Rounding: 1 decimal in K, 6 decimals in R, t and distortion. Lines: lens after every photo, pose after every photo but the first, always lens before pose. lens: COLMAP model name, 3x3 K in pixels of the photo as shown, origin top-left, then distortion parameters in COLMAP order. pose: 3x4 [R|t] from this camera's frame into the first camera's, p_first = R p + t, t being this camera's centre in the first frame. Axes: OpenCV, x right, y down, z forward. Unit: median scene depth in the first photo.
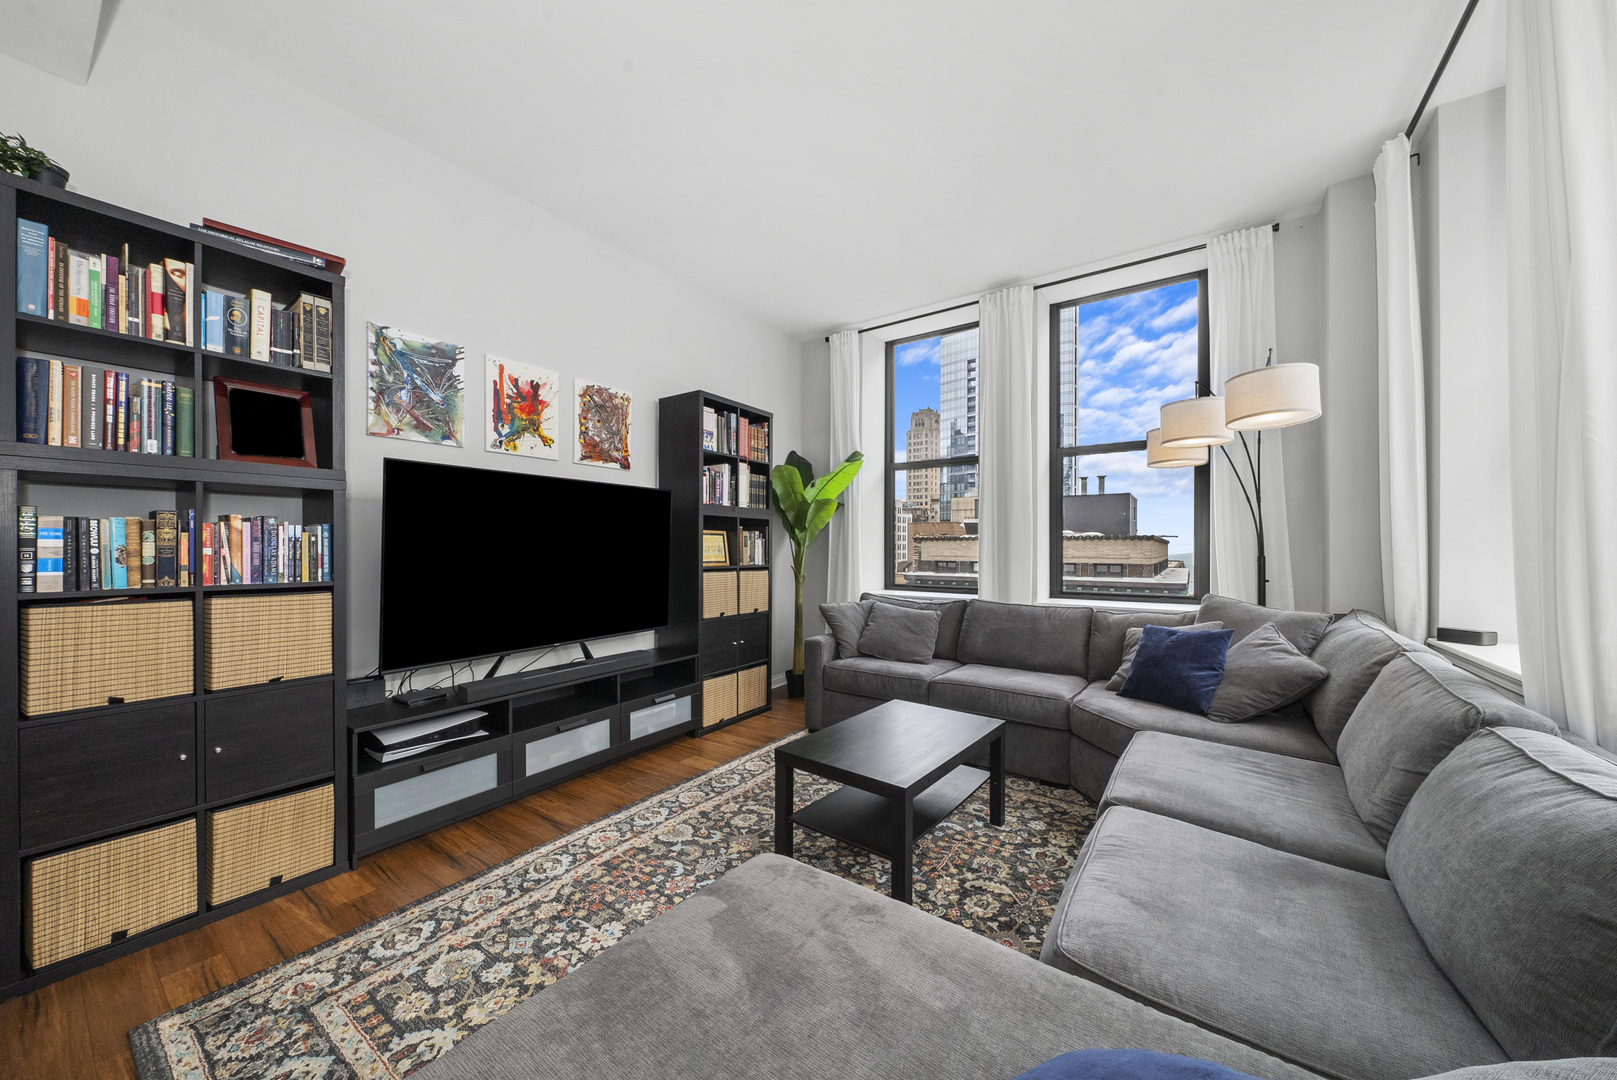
lens RADIAL K [[571.1, 0, 807.5], [0, 571.1, 547.8], [0, 0, 1]] dist [-0.000647, 0.000003]
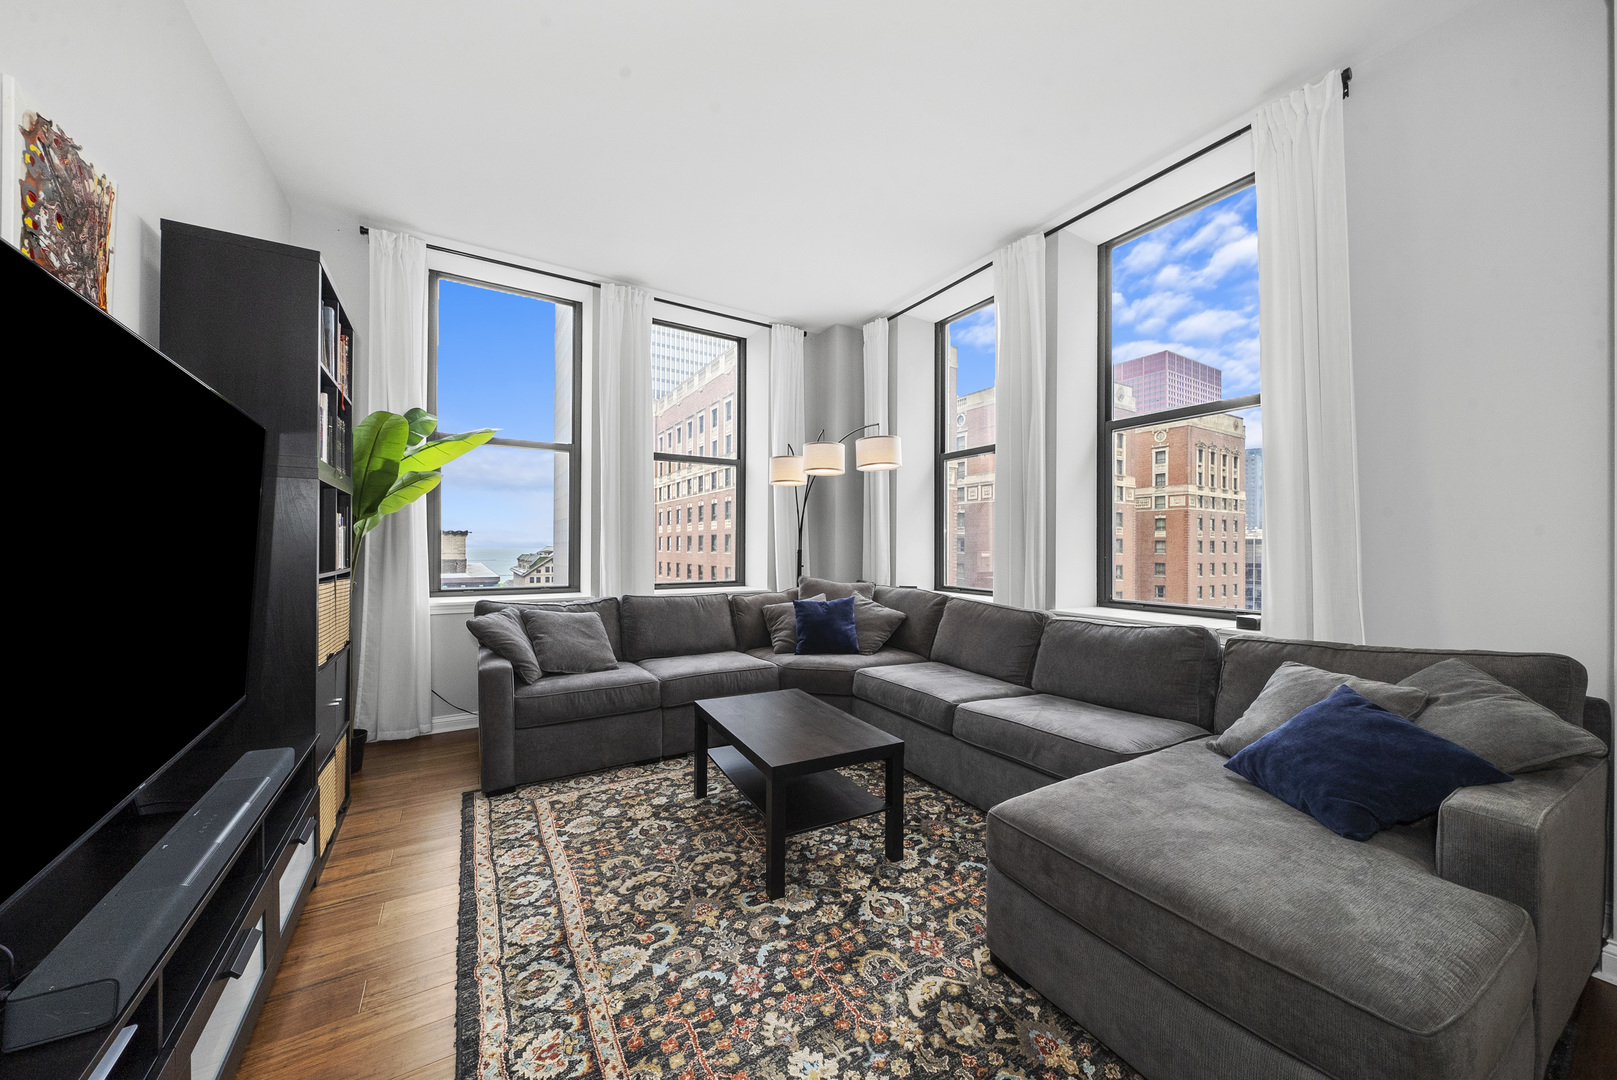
lens RADIAL K [[562.1, 0, 808.3], [0, 562.1, 545.9], [0, 0, 1]] dist [-0.002250, -0.000108]
pose [[0.397280, 0.000682, 0.917697, -0.772833], [-0.005155, 0.999986, 0.001489, 0.004036], [-0.917683, -0.005323, 0.397278, 0.550899]]
